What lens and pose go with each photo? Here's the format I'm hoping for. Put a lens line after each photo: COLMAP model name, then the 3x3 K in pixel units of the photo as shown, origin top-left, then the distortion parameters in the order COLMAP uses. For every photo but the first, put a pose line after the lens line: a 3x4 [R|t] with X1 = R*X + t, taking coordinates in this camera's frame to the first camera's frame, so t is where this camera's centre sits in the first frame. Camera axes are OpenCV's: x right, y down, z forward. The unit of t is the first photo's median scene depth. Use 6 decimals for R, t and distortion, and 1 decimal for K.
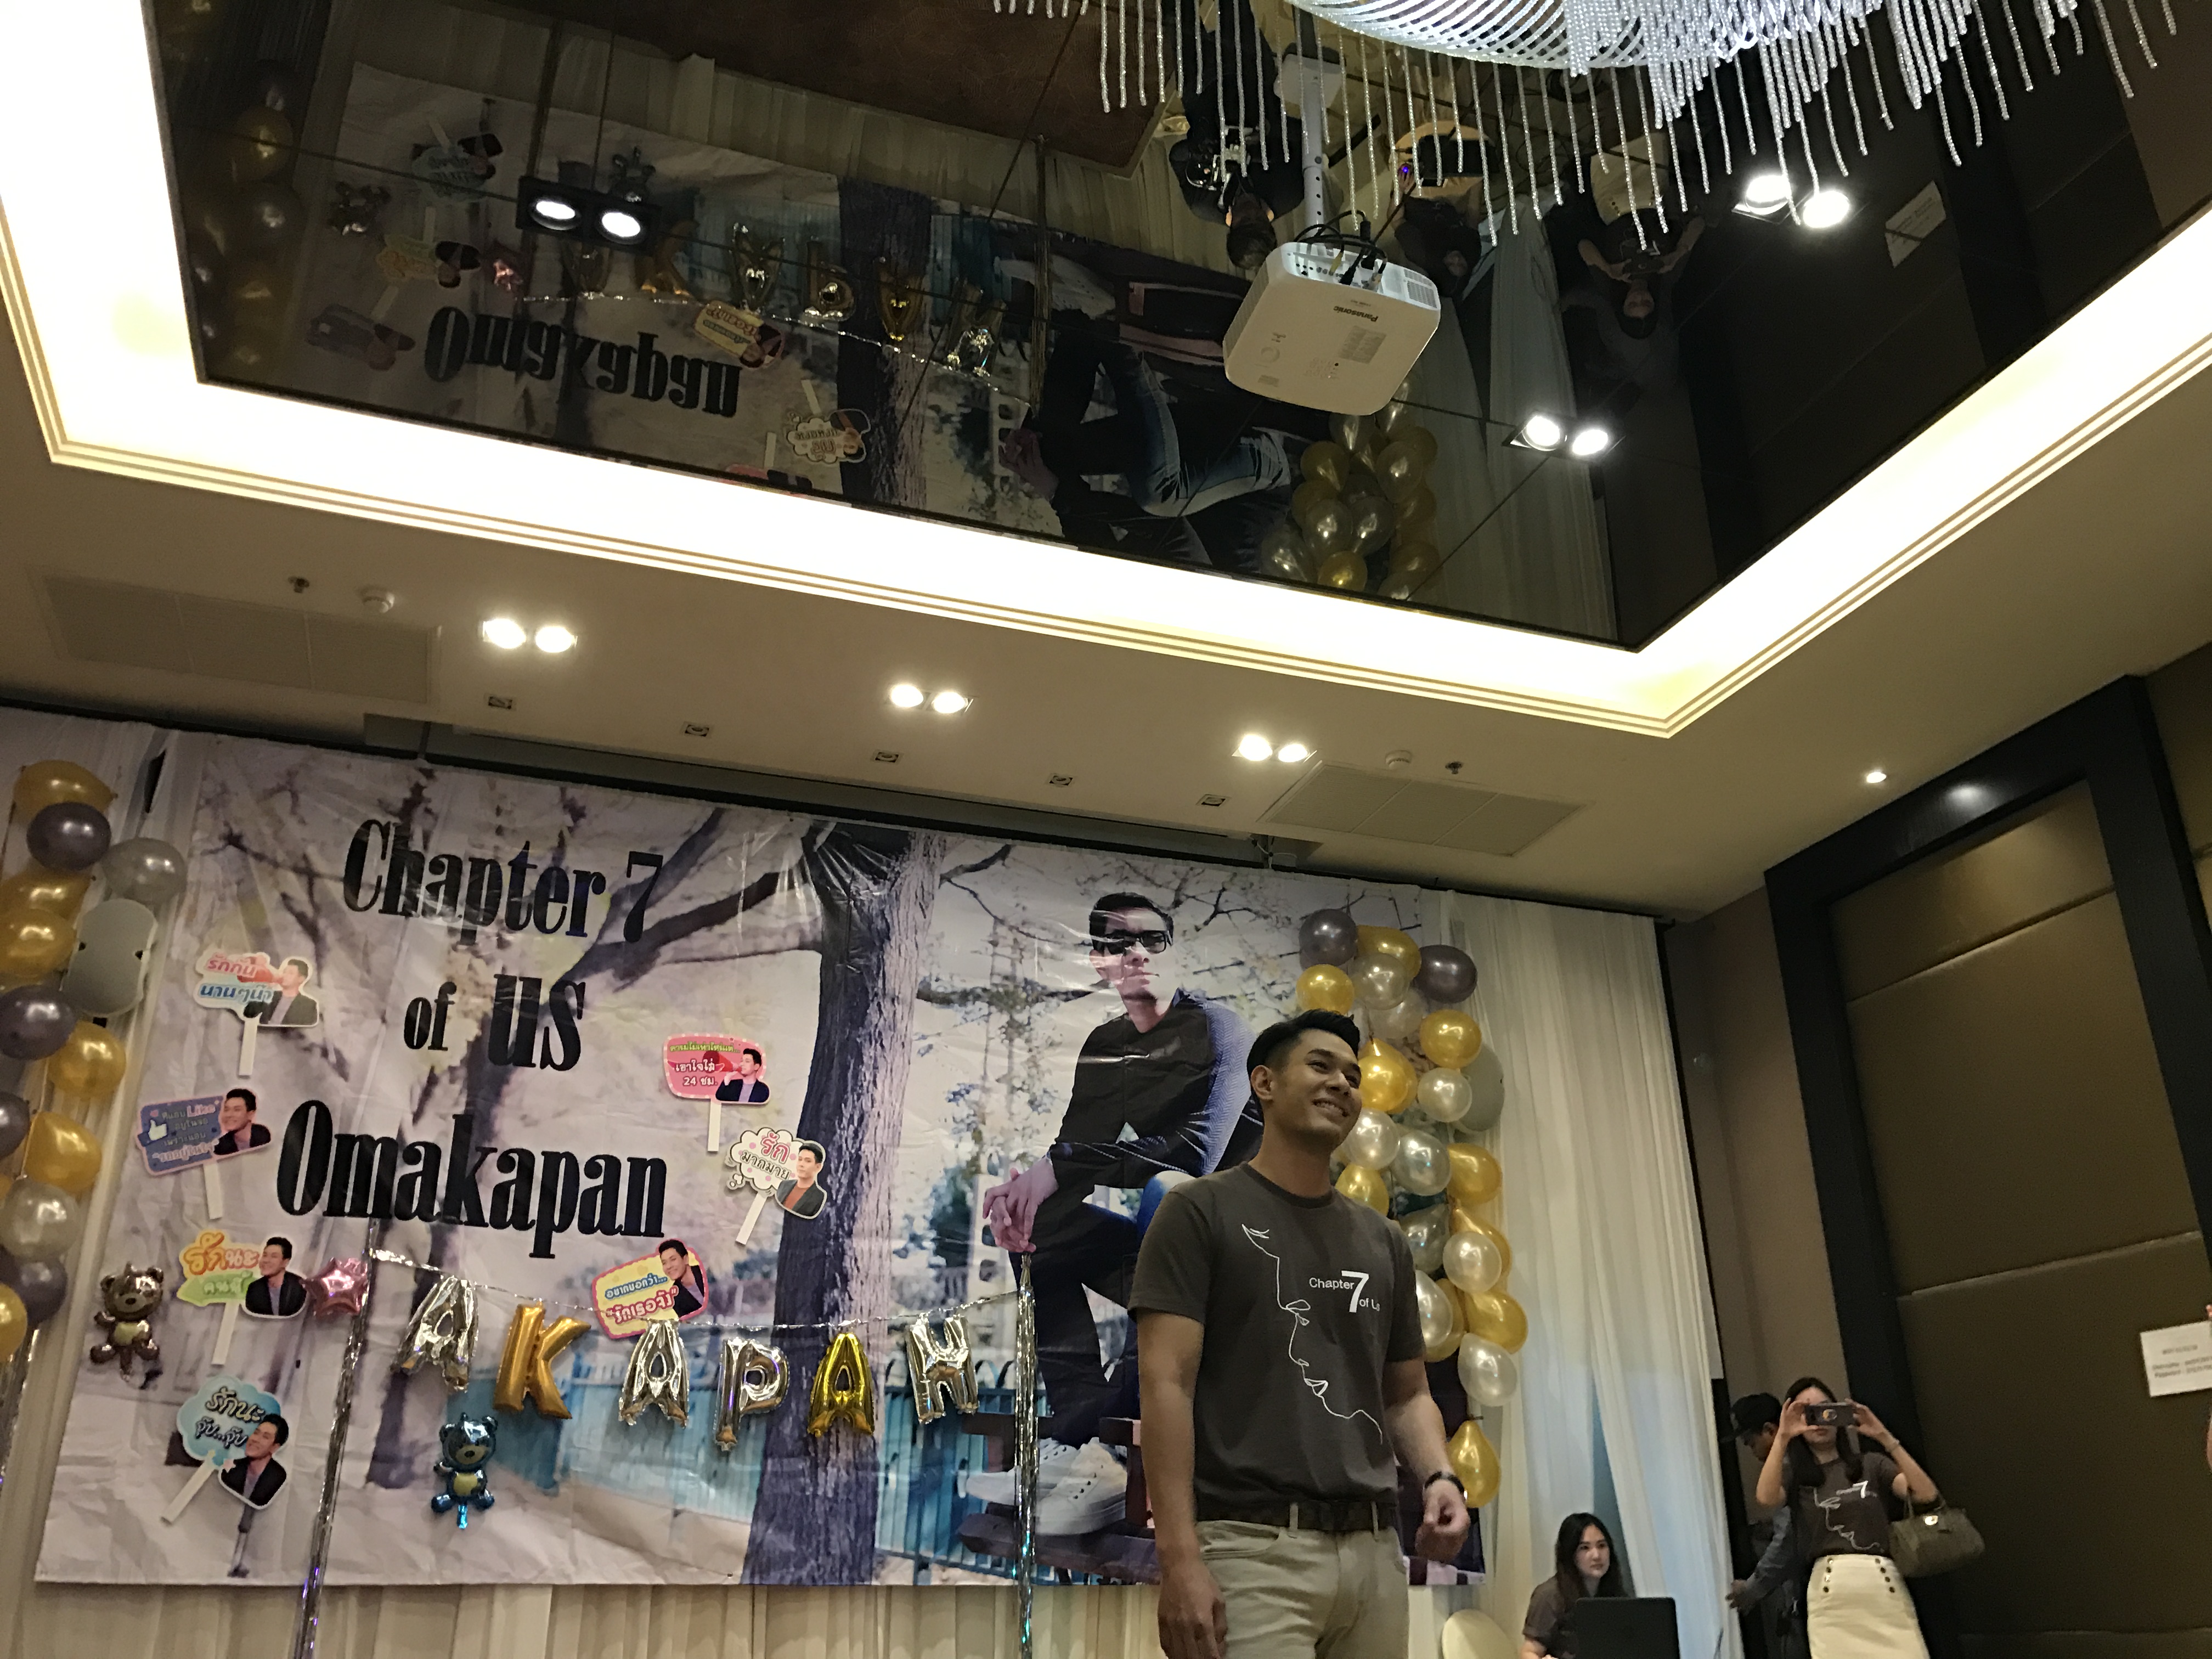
lens RADIAL K [[1832.8, 0, 1103.3], [0, 1832.8, 797.7], [0, 0, 1]] dist [0.100769, -0.299233]
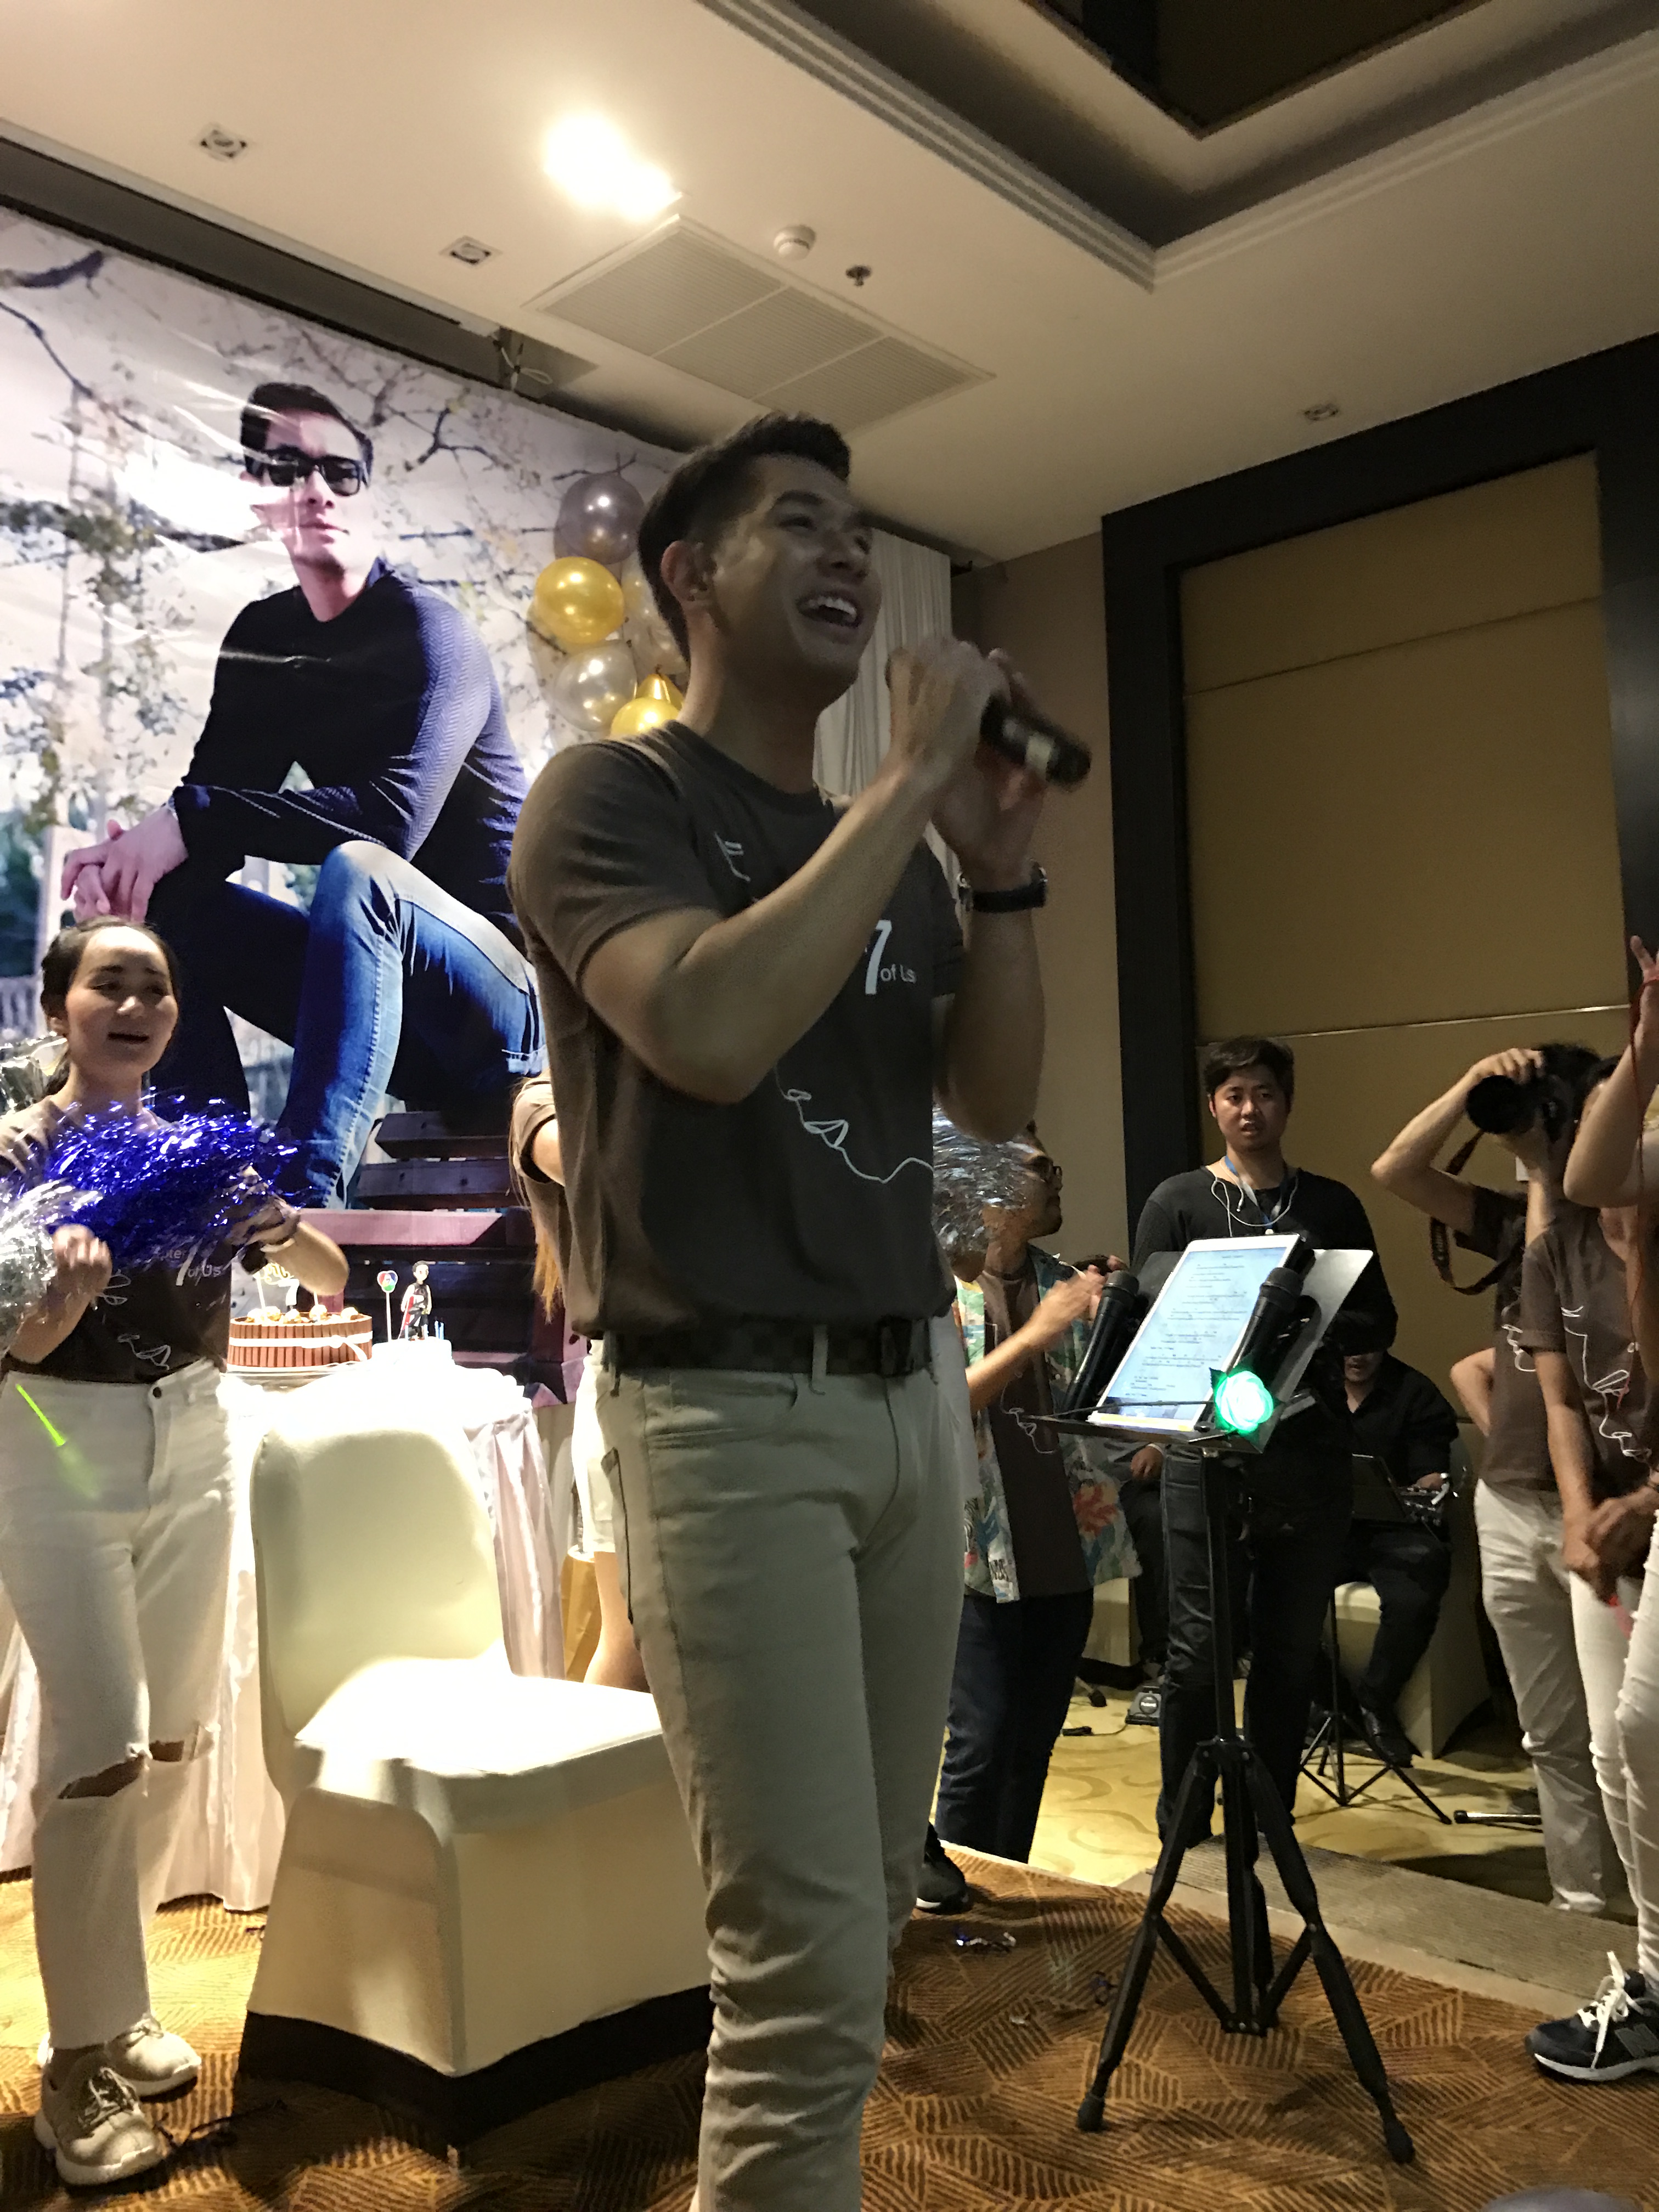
lens RADIAL K [[1816.2, 0, 859.7], [0, 1816.2, 1062.7], [0, 0, 1]] dist [-0.006784, 0.000860]
pose [[0.887789, 0.025551, 0.459540, -0.098824], [-0.179946, 0.938251, 0.295472, 0.054541], [-0.423615, -0.345010, 0.837567, 0.358401]]
